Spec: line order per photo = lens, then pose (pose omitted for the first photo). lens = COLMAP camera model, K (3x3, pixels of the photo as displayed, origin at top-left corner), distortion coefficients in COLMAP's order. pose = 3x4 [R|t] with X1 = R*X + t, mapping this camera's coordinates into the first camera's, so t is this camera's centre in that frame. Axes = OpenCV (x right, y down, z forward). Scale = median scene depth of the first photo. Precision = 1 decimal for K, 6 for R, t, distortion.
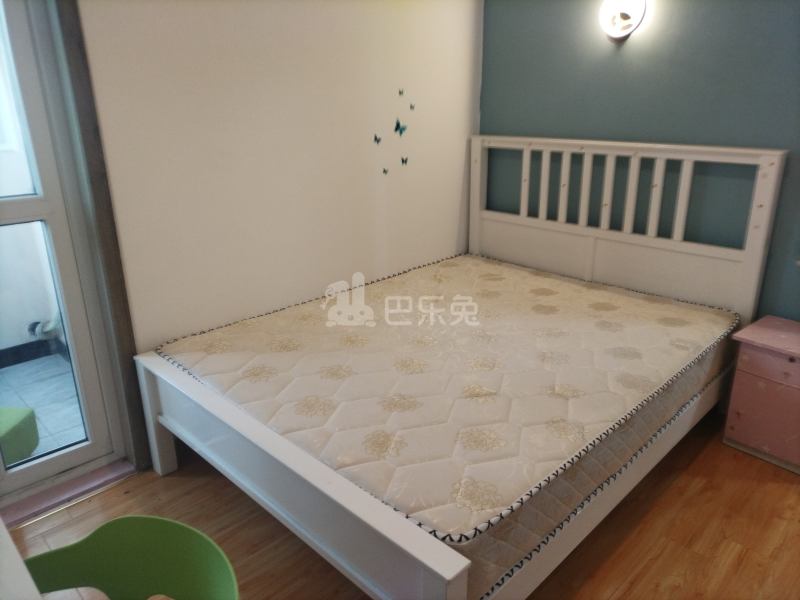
lens RADIAL K [[599.1, 0, 400.0], [0, 599.1, 300.0], [0, 0, 1]] dist [0.005850, 0.005057]
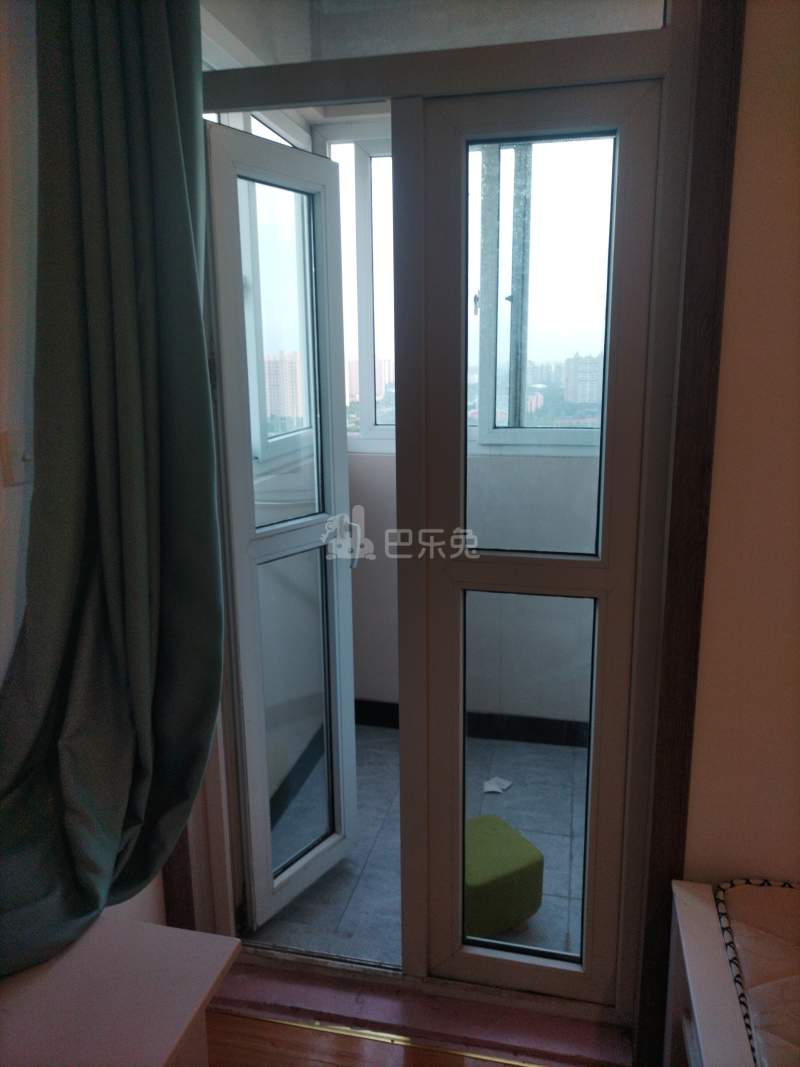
lens RADIAL K [[799.0, 0, 400.0], [0, 799.0, 533.5], [0, 0, 1]] dist [0.005850, 0.005057]
pose [[0.532539, 0.176364, -0.827827, -0.043033], [-0.275132, 0.961006, 0.027745, -0.142369], [0.800440, 0.212986, 0.560297, 0.335270]]
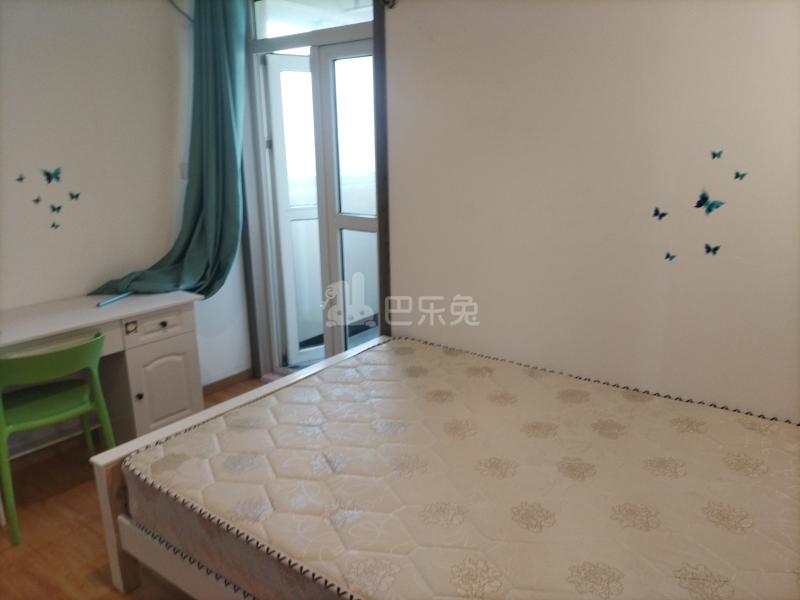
lens RADIAL K [[599.1, 0, 400.0], [0, 599.1, 300.0], [0, 0, 1]] dist [0.005850, 0.005057]
pose [[0.145410, 0.254073, -0.956192, 0.838891], [-0.316354, 0.927666, 0.198385, -0.261740], [0.937431, 0.273648, 0.215269, 0.678711]]
